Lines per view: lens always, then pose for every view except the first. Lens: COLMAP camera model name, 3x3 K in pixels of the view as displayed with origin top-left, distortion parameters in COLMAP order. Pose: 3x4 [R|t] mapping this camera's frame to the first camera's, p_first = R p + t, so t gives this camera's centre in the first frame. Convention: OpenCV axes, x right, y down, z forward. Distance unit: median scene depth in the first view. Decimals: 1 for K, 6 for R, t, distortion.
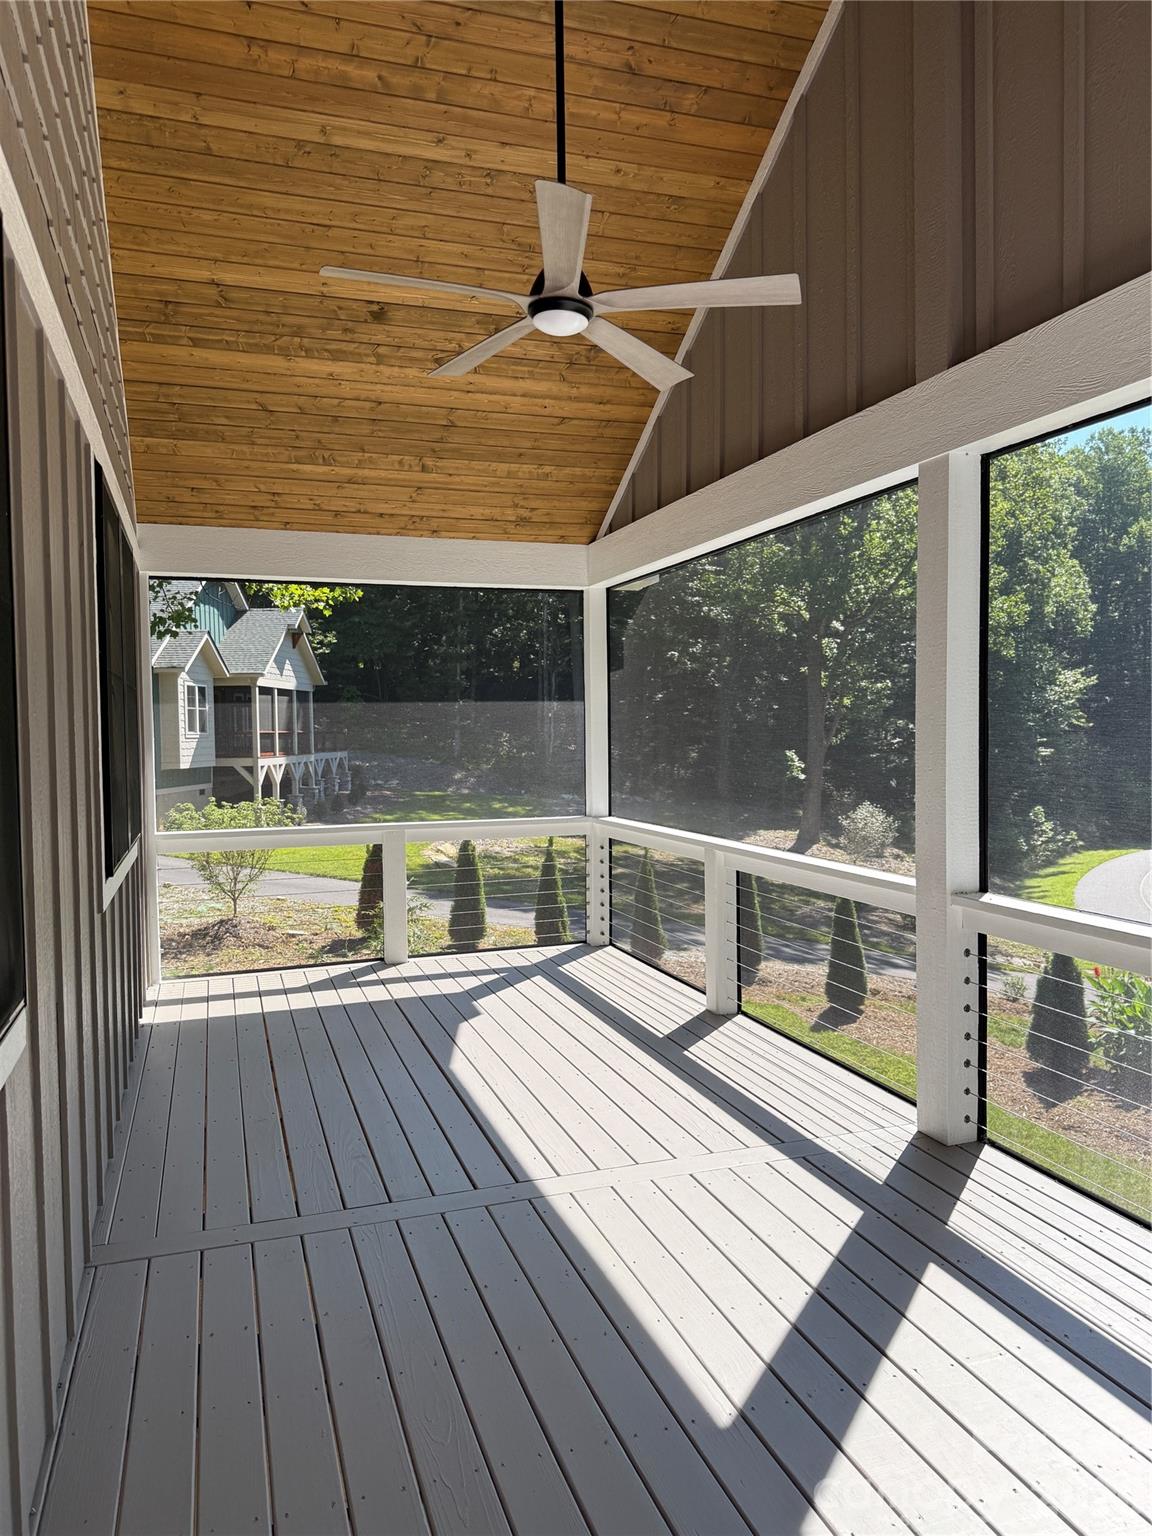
lens RADIAL K [[1085.9, 0, 573.4], [0, 1085.9, 769.8], [0, 0, 1]] dist [0.048042, -0.058508]
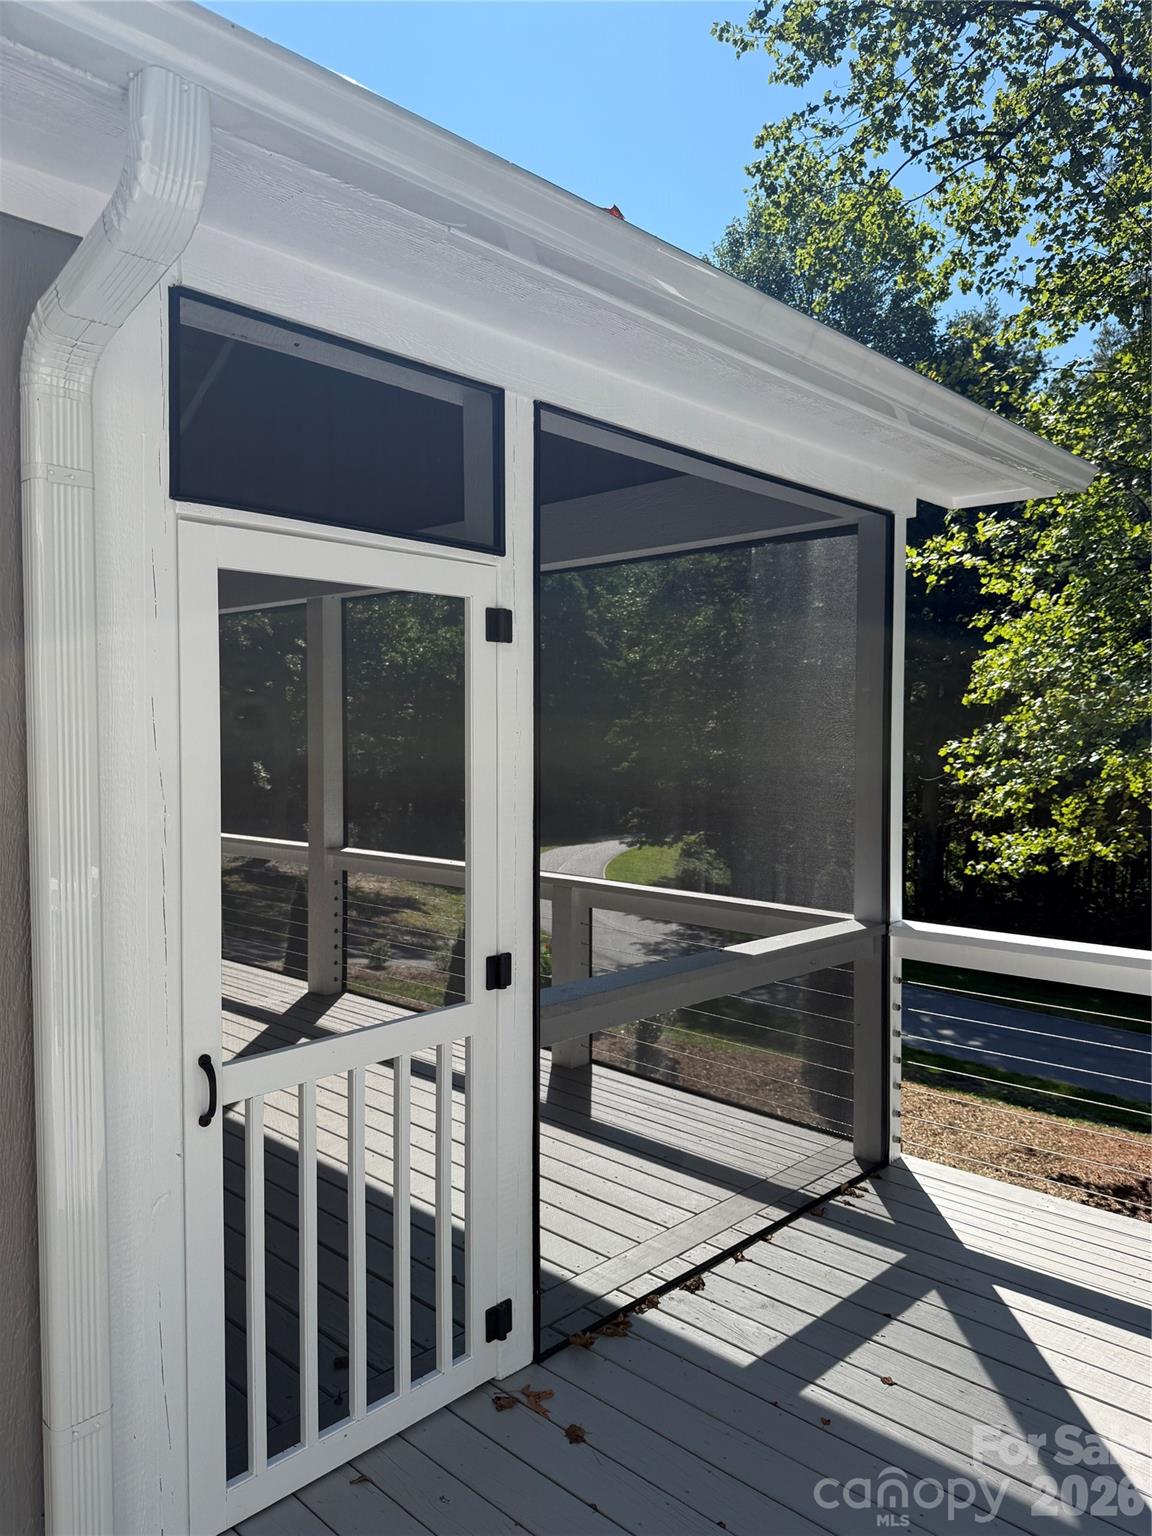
lens RADIAL K [[1085.9, 0, 584.8], [0, 1085.9, 758.6], [0, 0, 1]] dist [0.048042, -0.058508]
pose [[0.883890, 0.002314, 0.467690, -0.073059], [0.007042, 0.999809, -0.018255, 0.004348], [-0.467643, 0.019429, 0.883704, -0.530072]]
